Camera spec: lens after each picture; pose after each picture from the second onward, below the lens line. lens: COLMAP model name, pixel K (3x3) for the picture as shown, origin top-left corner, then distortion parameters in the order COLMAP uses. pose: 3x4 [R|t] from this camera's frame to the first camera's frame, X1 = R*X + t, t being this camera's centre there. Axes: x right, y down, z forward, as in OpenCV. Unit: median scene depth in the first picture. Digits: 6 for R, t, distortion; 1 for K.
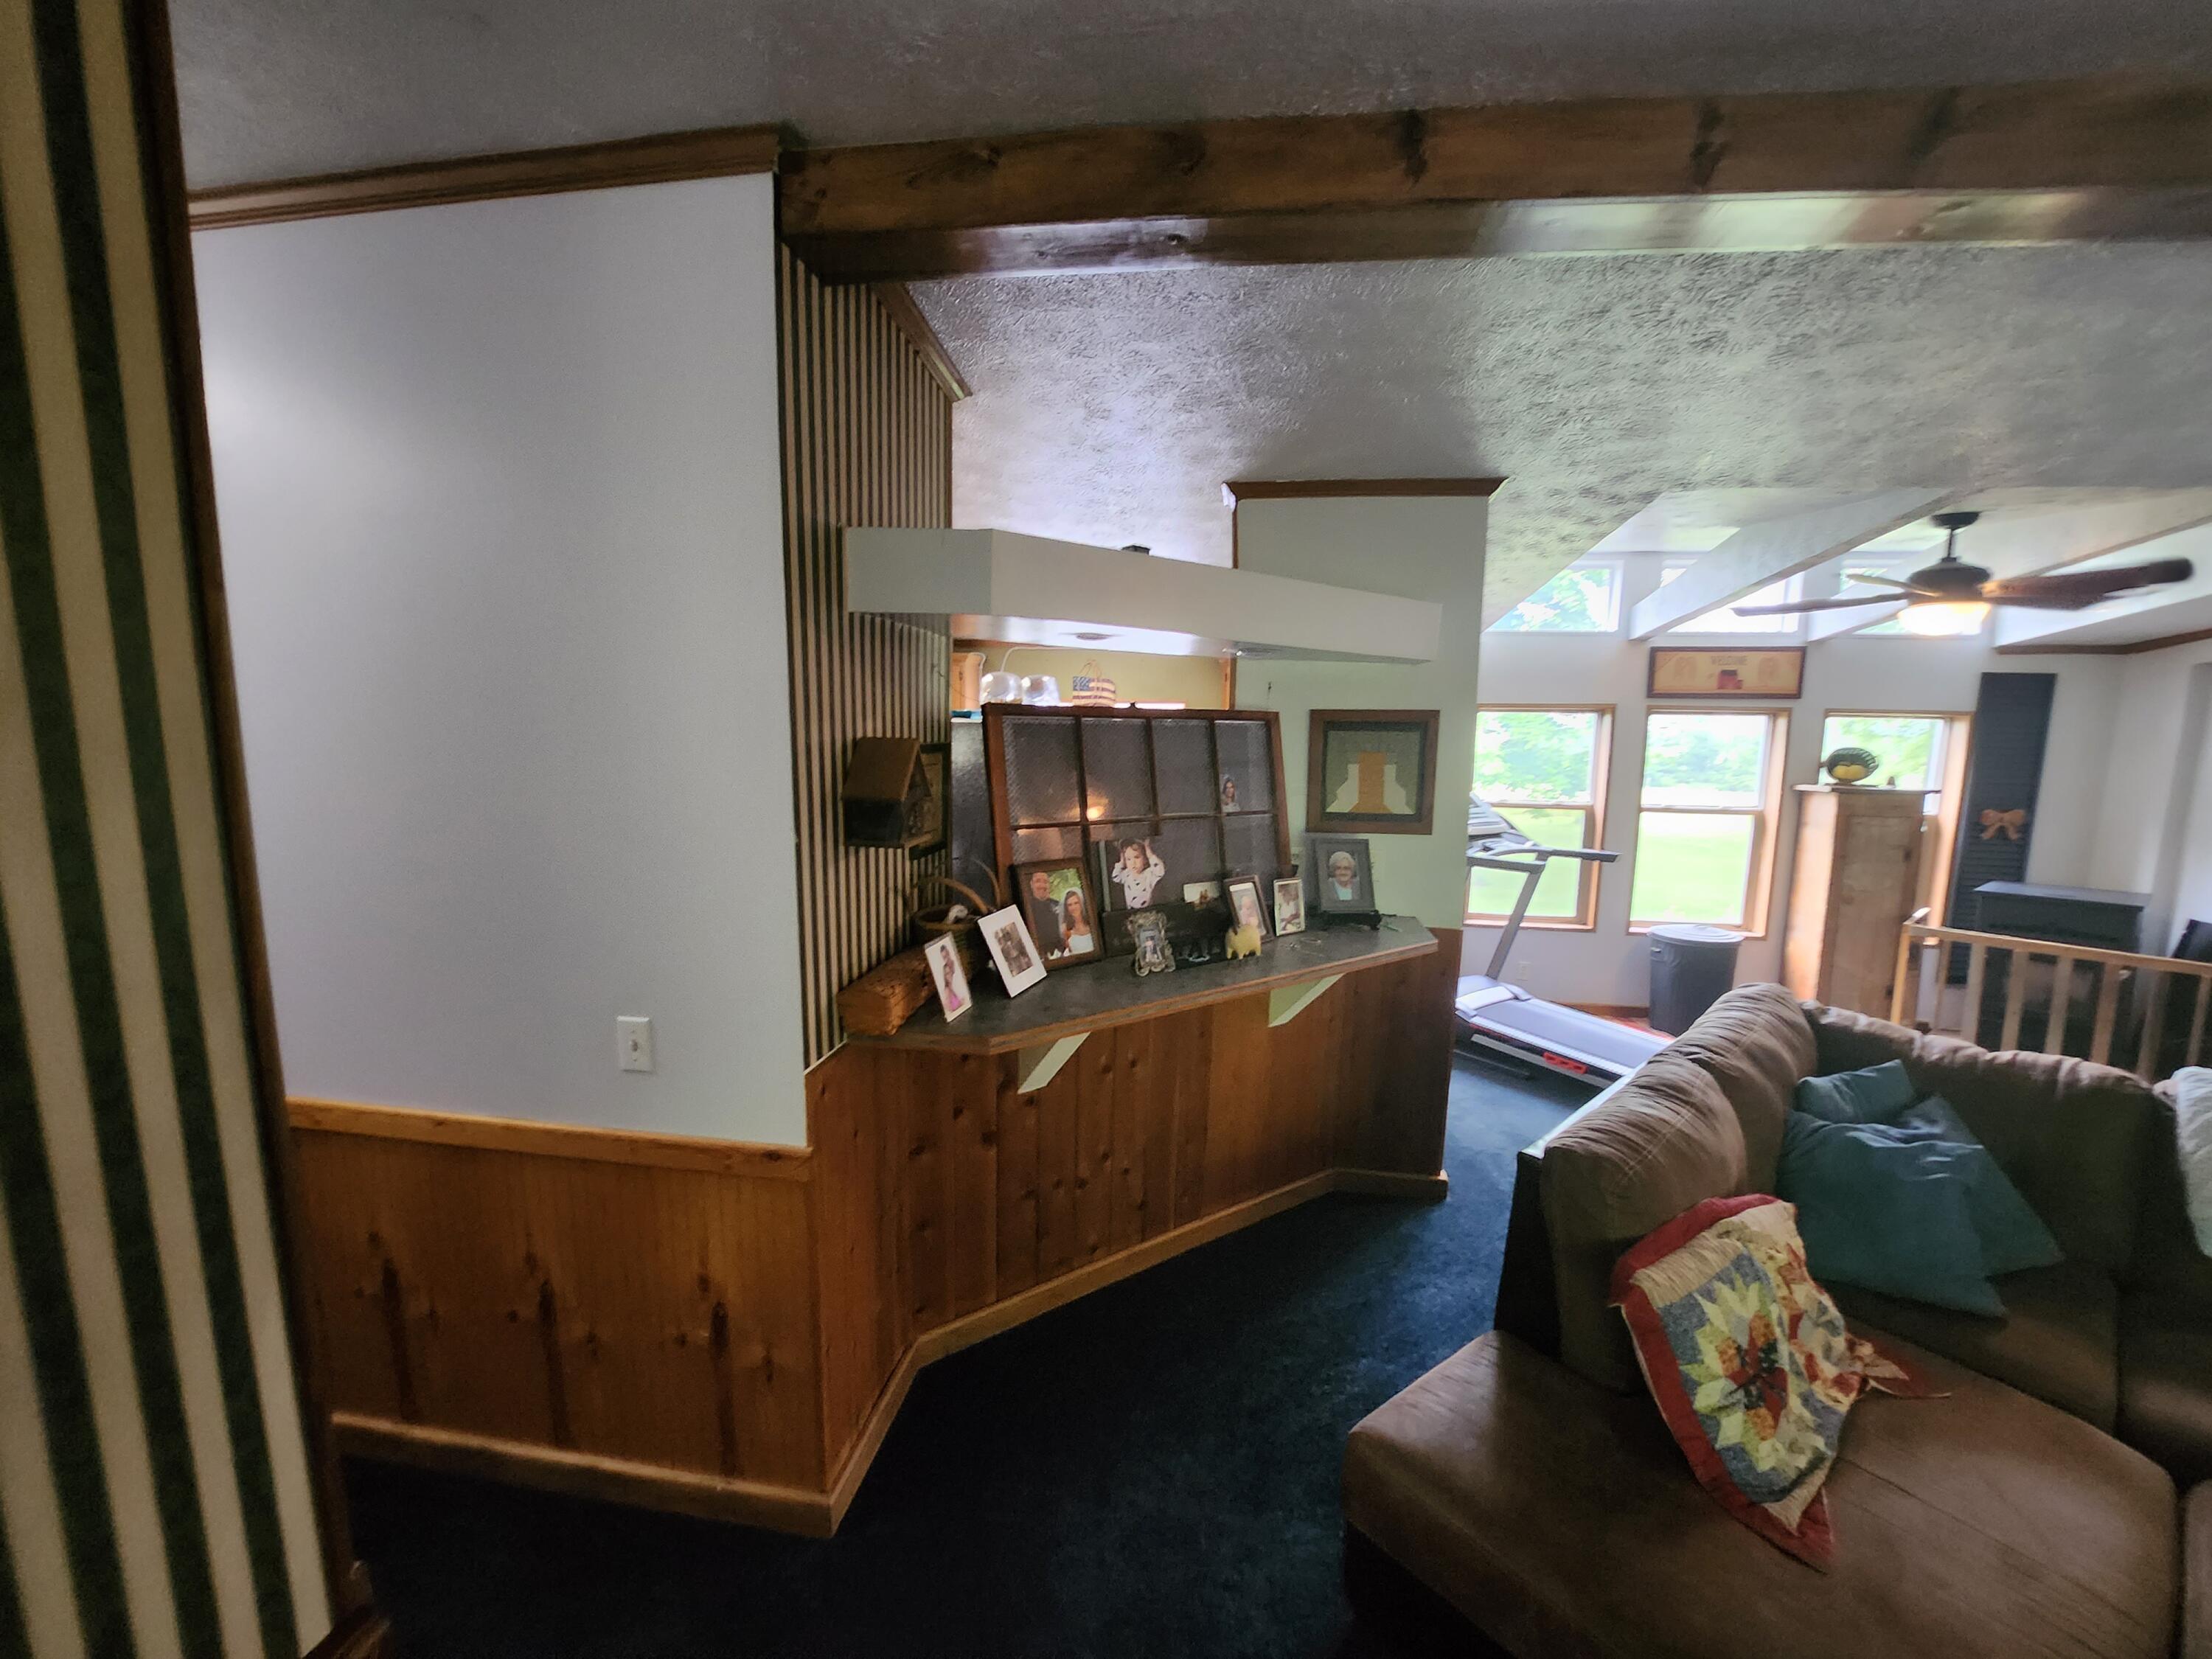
lens RADIAL K [[874.8, 0, 1104.5], [0, 874.8, 850.4], [0, 0, 1]] dist [-0.020788, -0.000167]
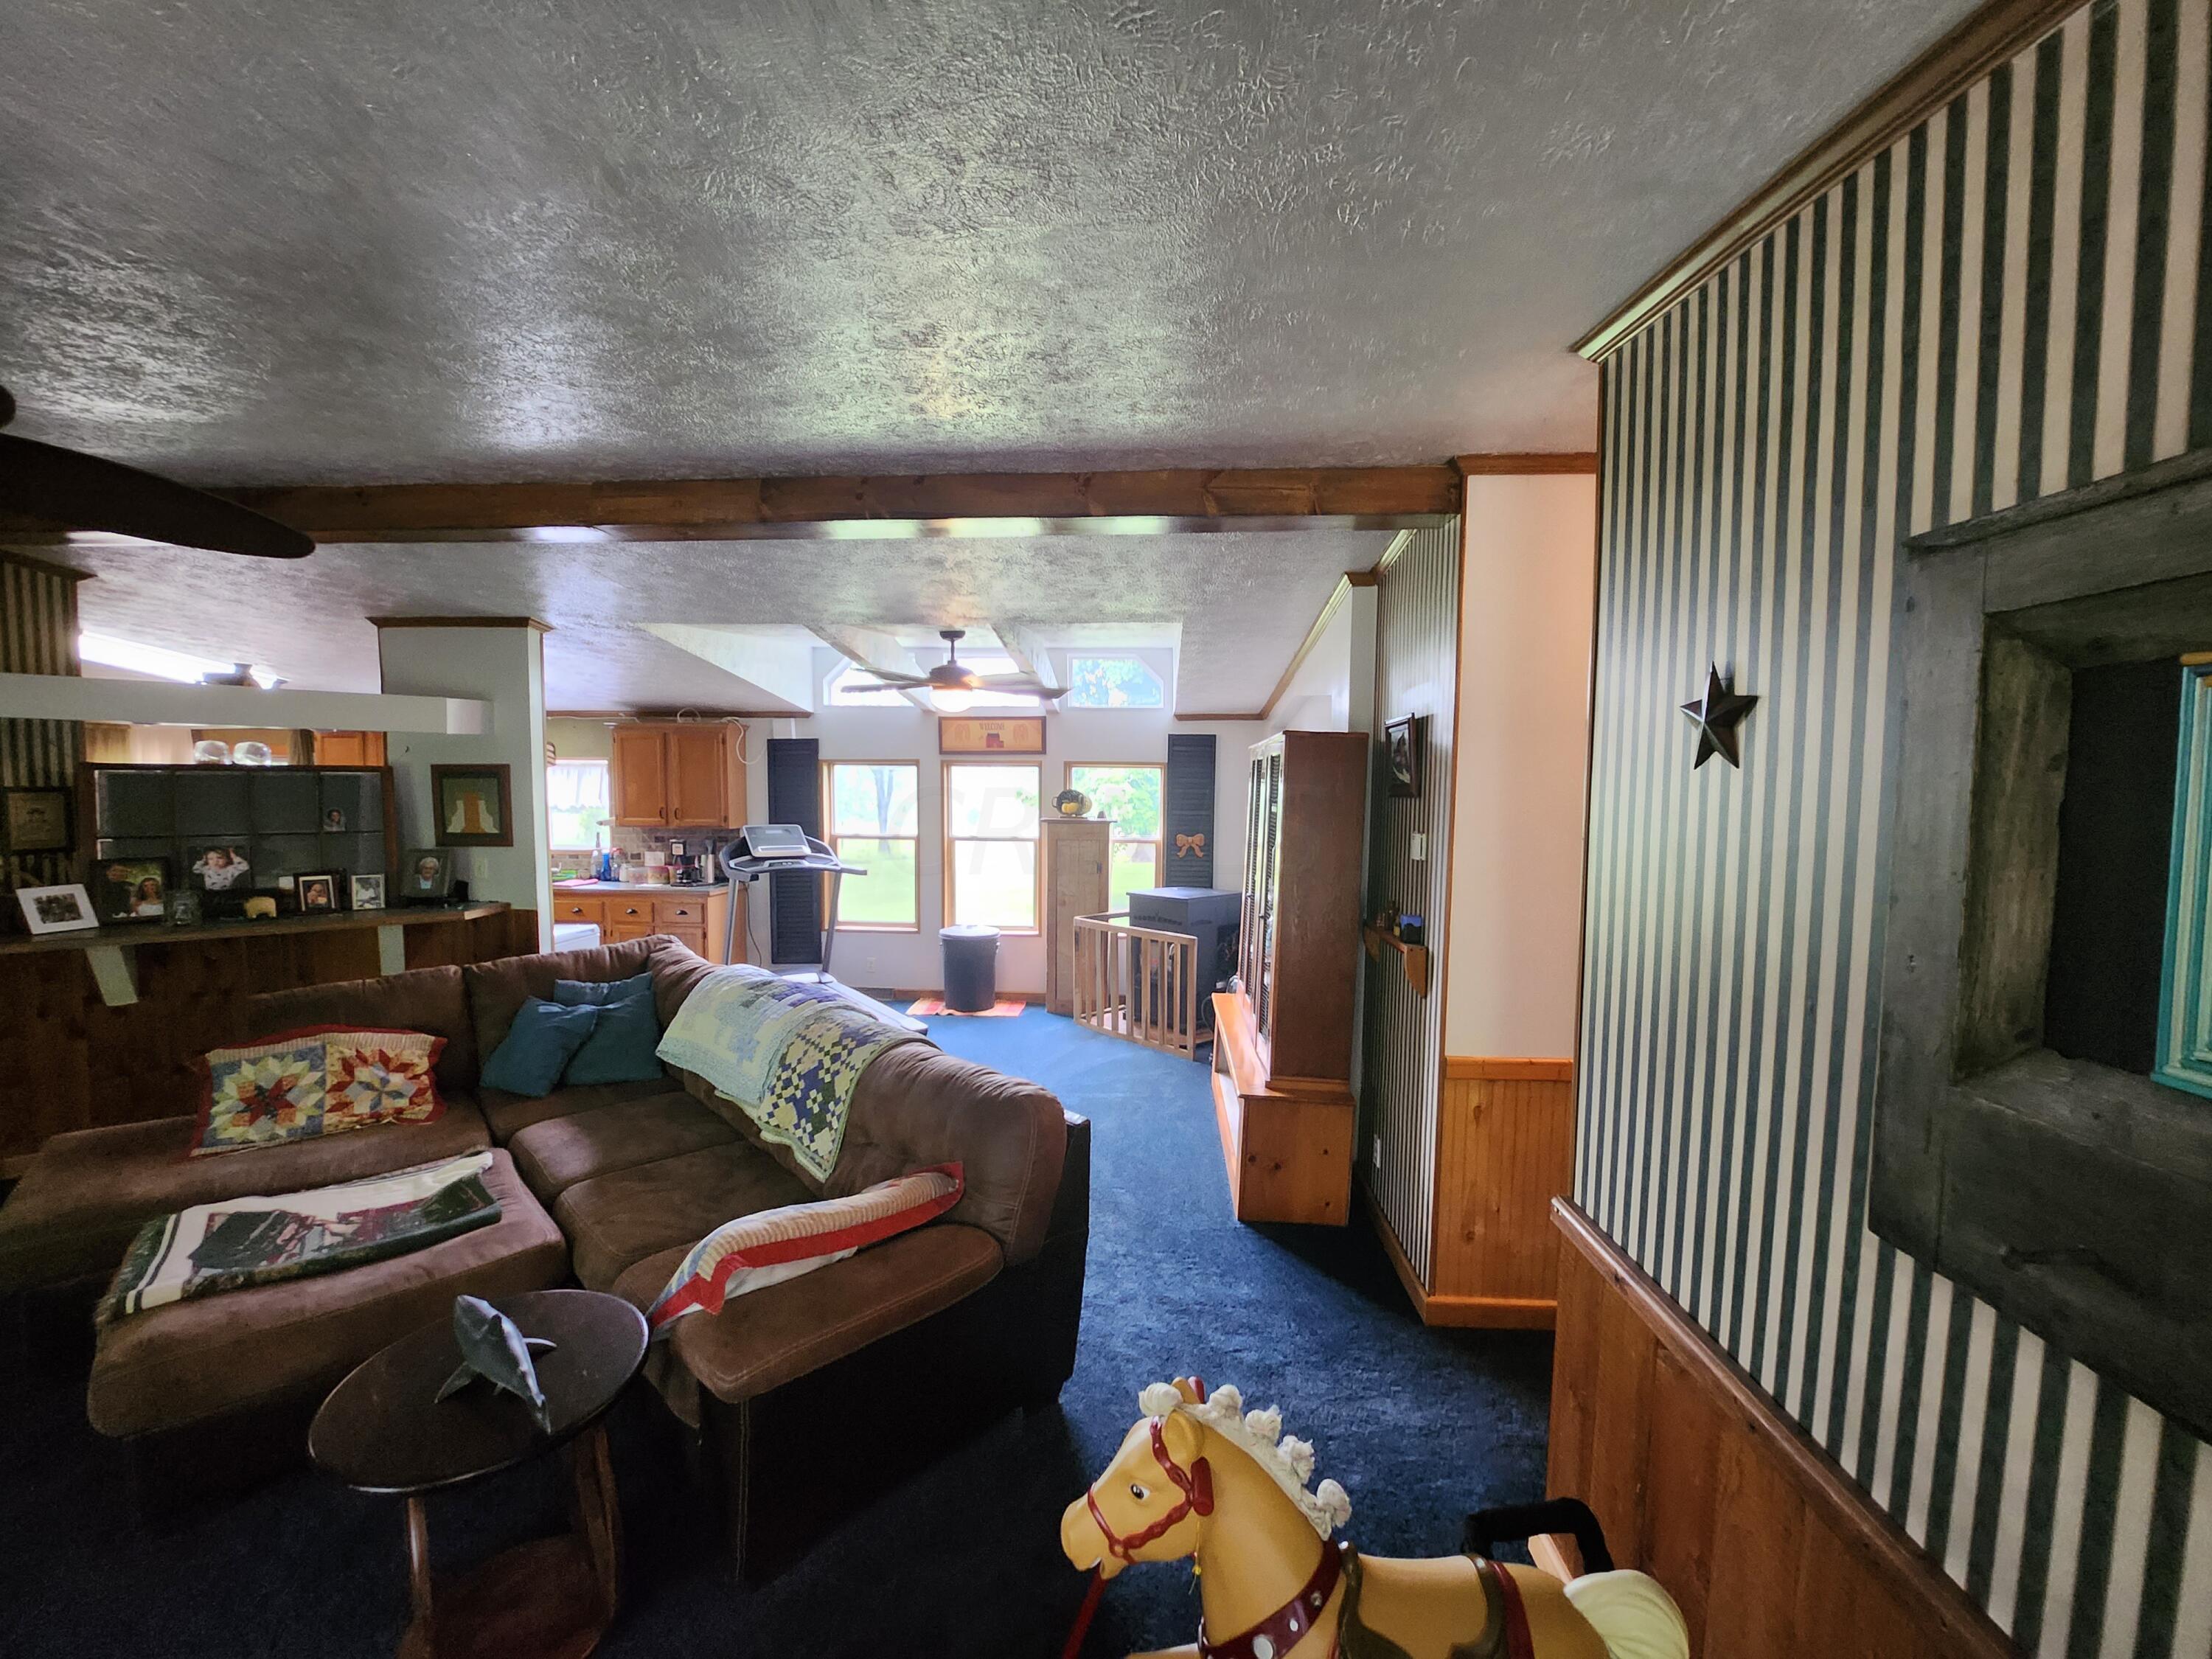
lens RADIAL K [[877.7, 0, 1112.6], [0, 877.7, 850.2], [0, 0, 1]] dist [-0.020984, 0.000209]
pose [[0.995539, -0.010548, 0.093759, 1.289074], [0.016541, 0.997853, -0.063366, 0.102264], [-0.092889, 0.064635, 0.993576, -0.596293]]
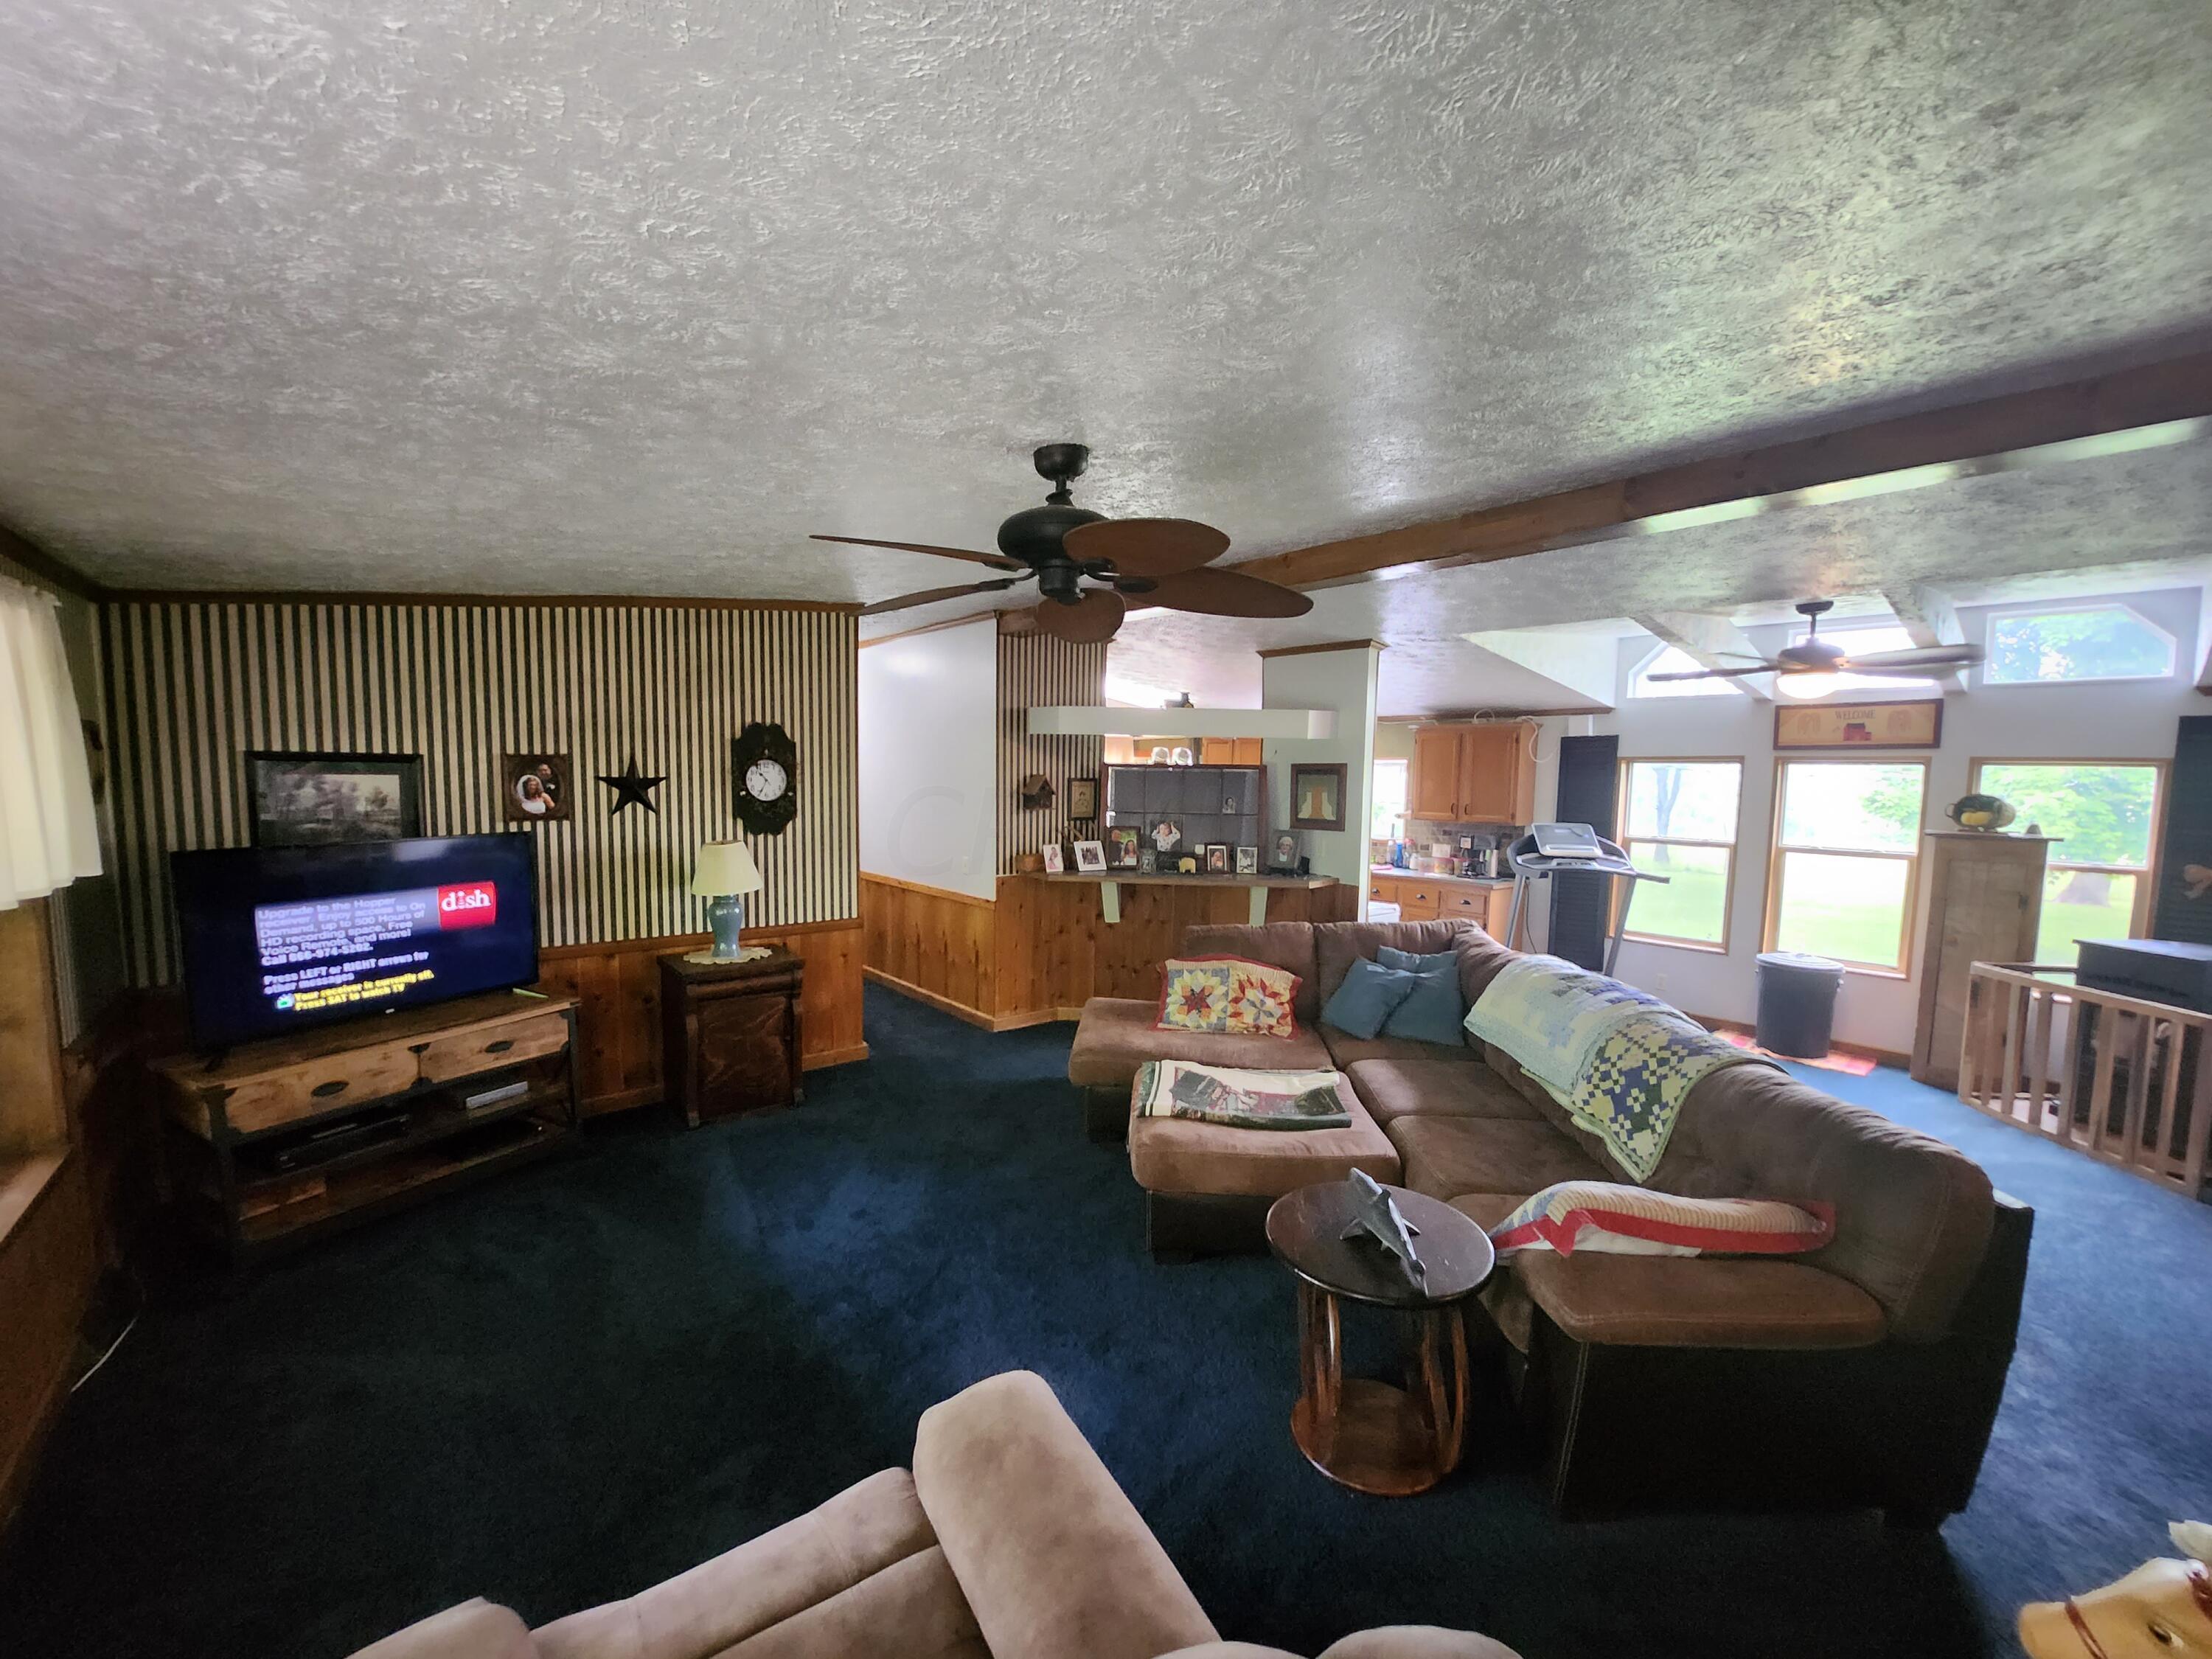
lens RADIAL K [[881.2, 0, 1105.2], [0, 881.2, 857.9], [0, 0, 1]] dist [-0.020075, 0.000135]
pose [[0.750863, 0.061519, -0.657587, 1.229152], [-0.098133, 0.994992, -0.018969, 0.121844], [0.653127, 0.078774, 0.753140, -0.707629]]
